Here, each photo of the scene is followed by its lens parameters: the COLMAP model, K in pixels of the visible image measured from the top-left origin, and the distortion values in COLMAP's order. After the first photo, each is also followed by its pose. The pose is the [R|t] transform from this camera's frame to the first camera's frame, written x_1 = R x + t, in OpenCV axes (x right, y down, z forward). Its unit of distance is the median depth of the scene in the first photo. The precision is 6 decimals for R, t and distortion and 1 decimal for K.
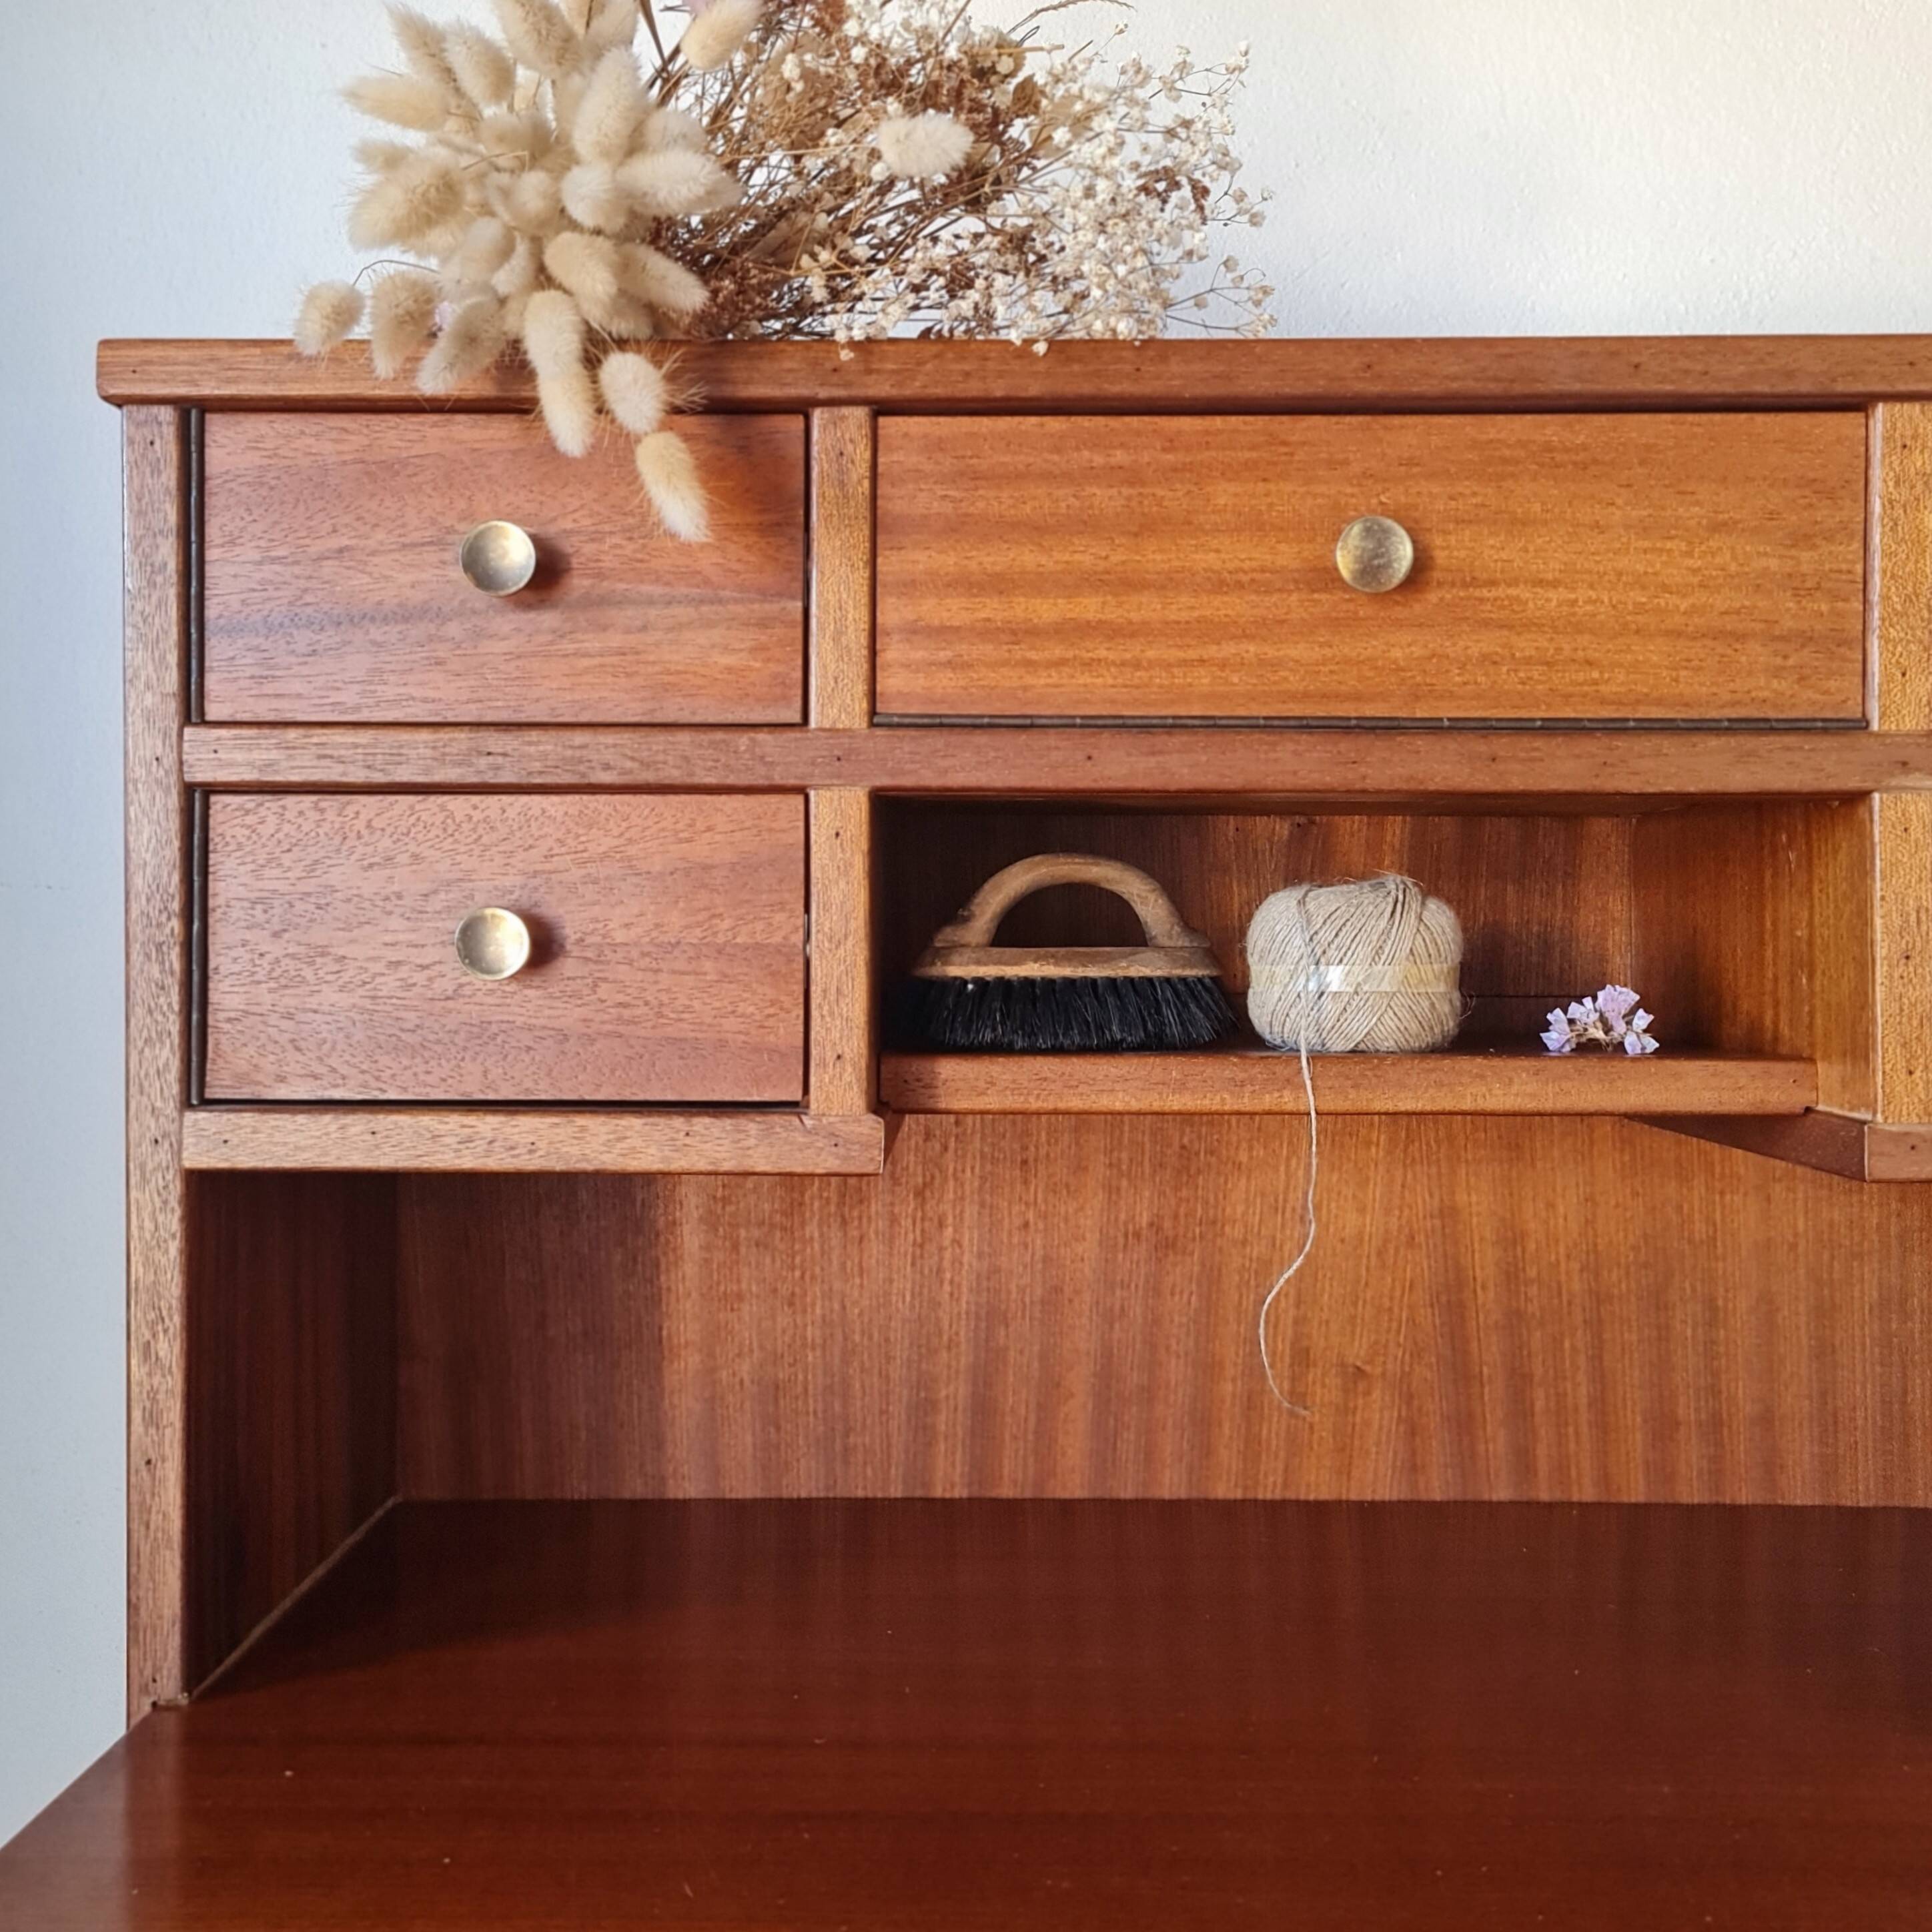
lens RADIAL K [[1988.3, 0, 977.7], [0, 1988.3, 958.1], [0, 0, 1]] dist [0.038877, -0.010892]
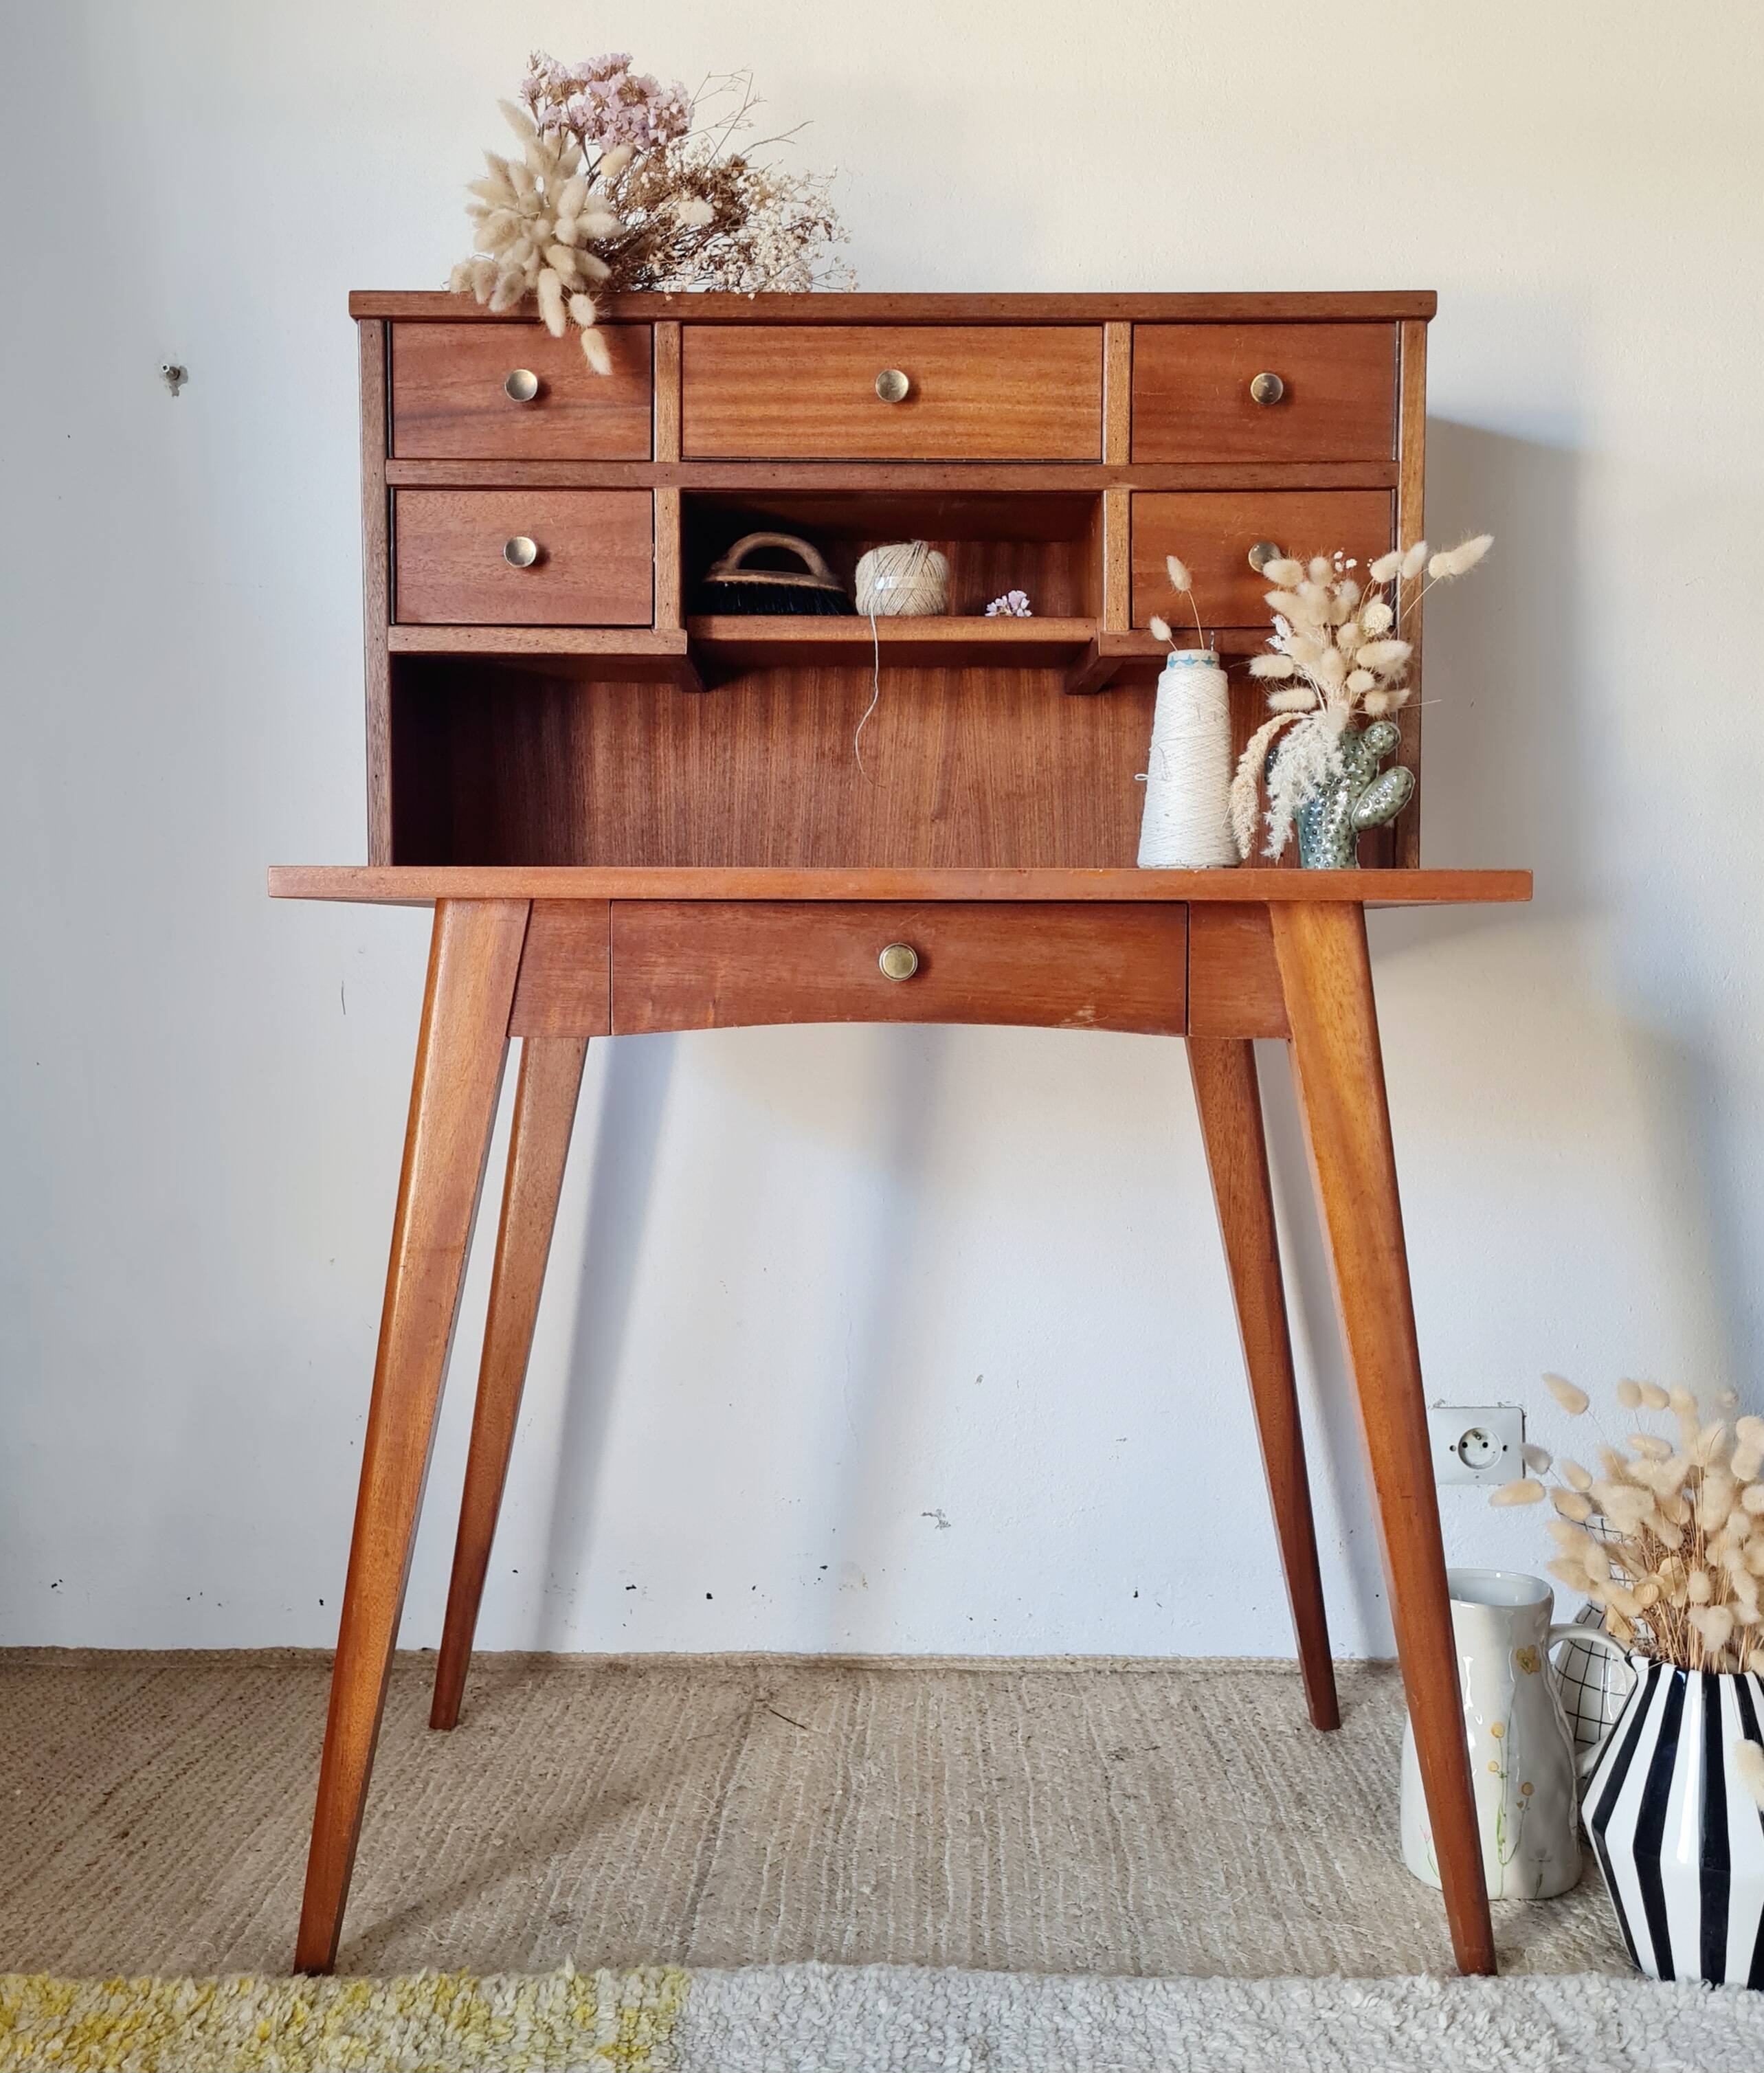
lens RADIAL K [[2017.3, 0, 866.6], [0, 2017.3, 1040.5], [0, 0, 1]] dist [0.054306, -0.011808]
pose [[0.999968, 0.000520, 0.007986, 0.146046], [-0.000850, 0.999143, 0.041392, 0.464001], [-0.007958, -0.041397, 0.999111, -1.406280]]
